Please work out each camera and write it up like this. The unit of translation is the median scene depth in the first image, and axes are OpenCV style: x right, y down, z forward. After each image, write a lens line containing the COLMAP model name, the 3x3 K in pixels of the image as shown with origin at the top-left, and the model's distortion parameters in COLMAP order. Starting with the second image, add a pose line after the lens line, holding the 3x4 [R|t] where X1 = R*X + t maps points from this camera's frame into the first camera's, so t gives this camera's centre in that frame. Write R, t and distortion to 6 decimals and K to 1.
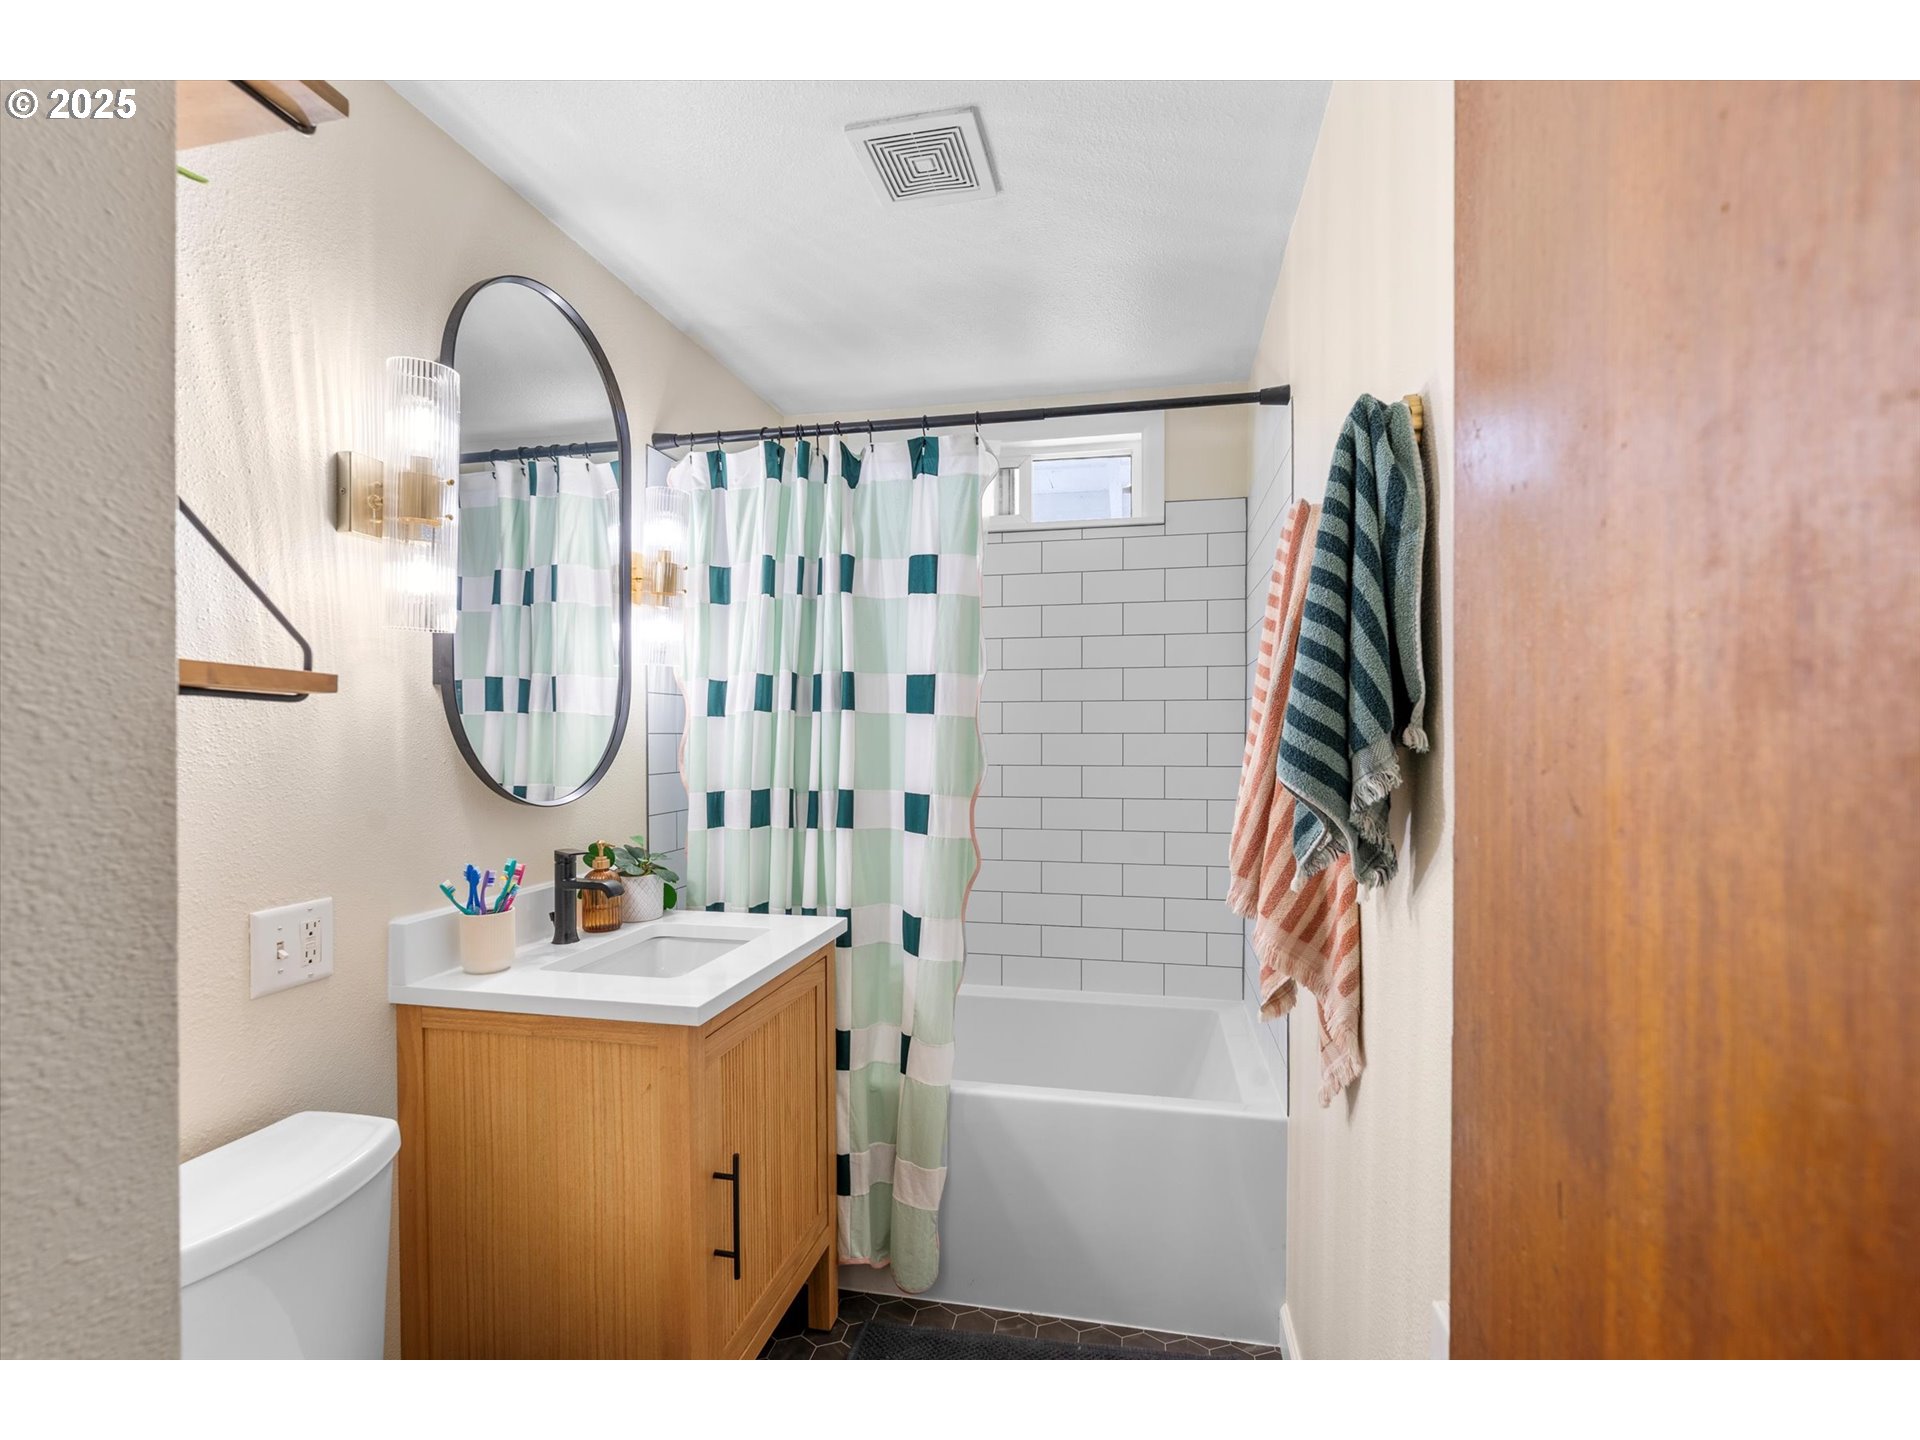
lens RADIAL K [[878.3, 0, 967.5], [0, 878.3, 747.3], [0, 0, 1]] dist [-0.000063, -0.000074]
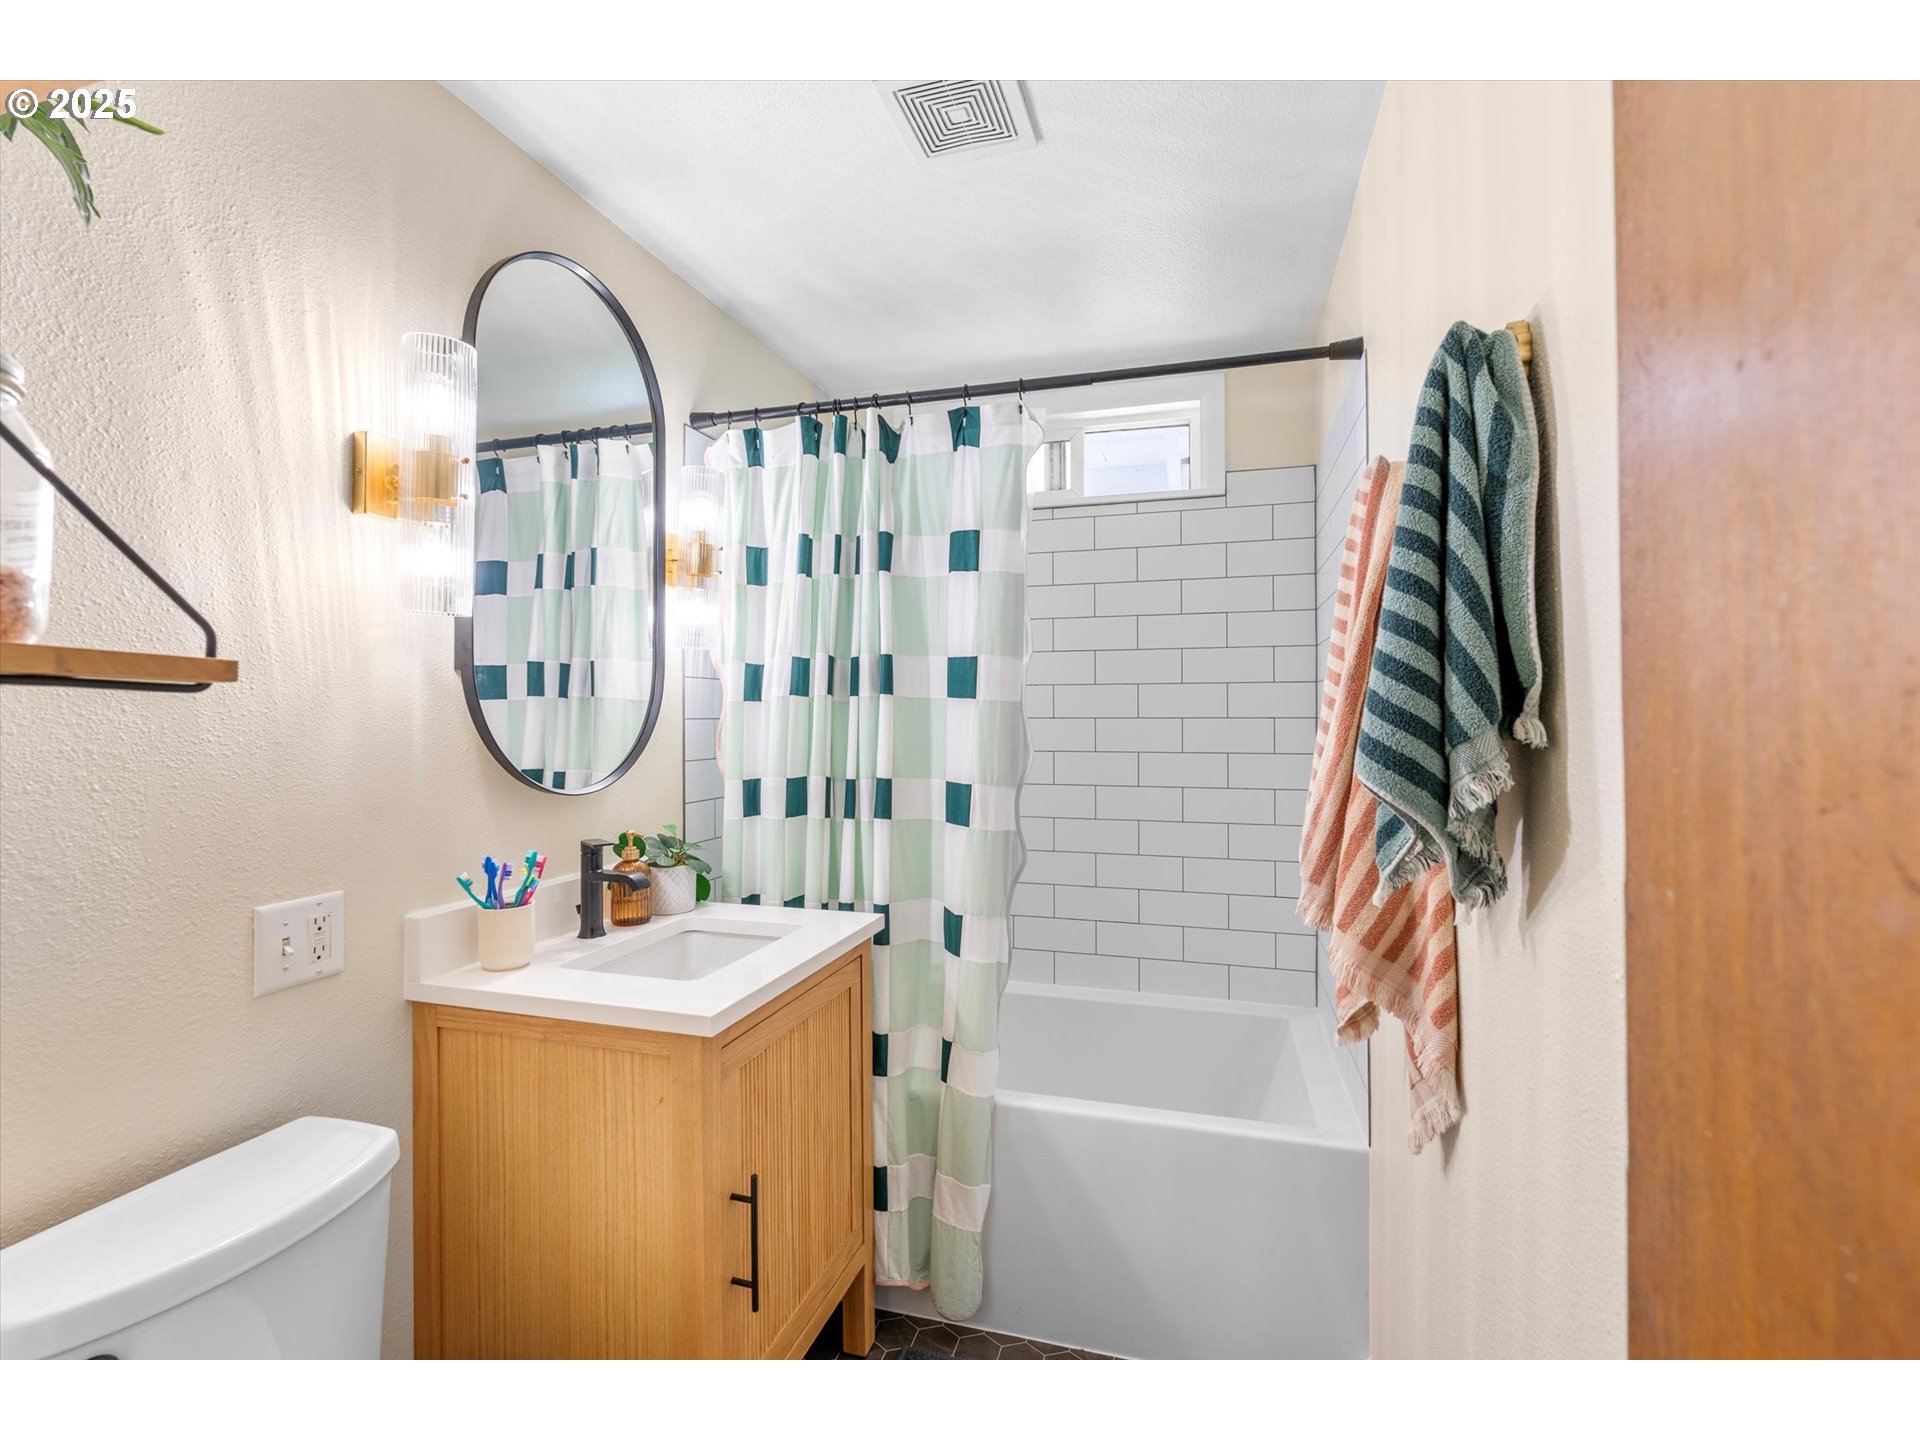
lens RADIAL K [[861.1, 0, 964.0], [0, 861.1, 704.6], [0, 0, 1]] dist [-0.002692, 0.000247]
pose [[0.996673, -0.000987, -0.081503, 0.030672], [-0.001218, 0.999635, -0.026999, -0.008097], [0.081500, 0.027009, 0.996307, 0.099555]]
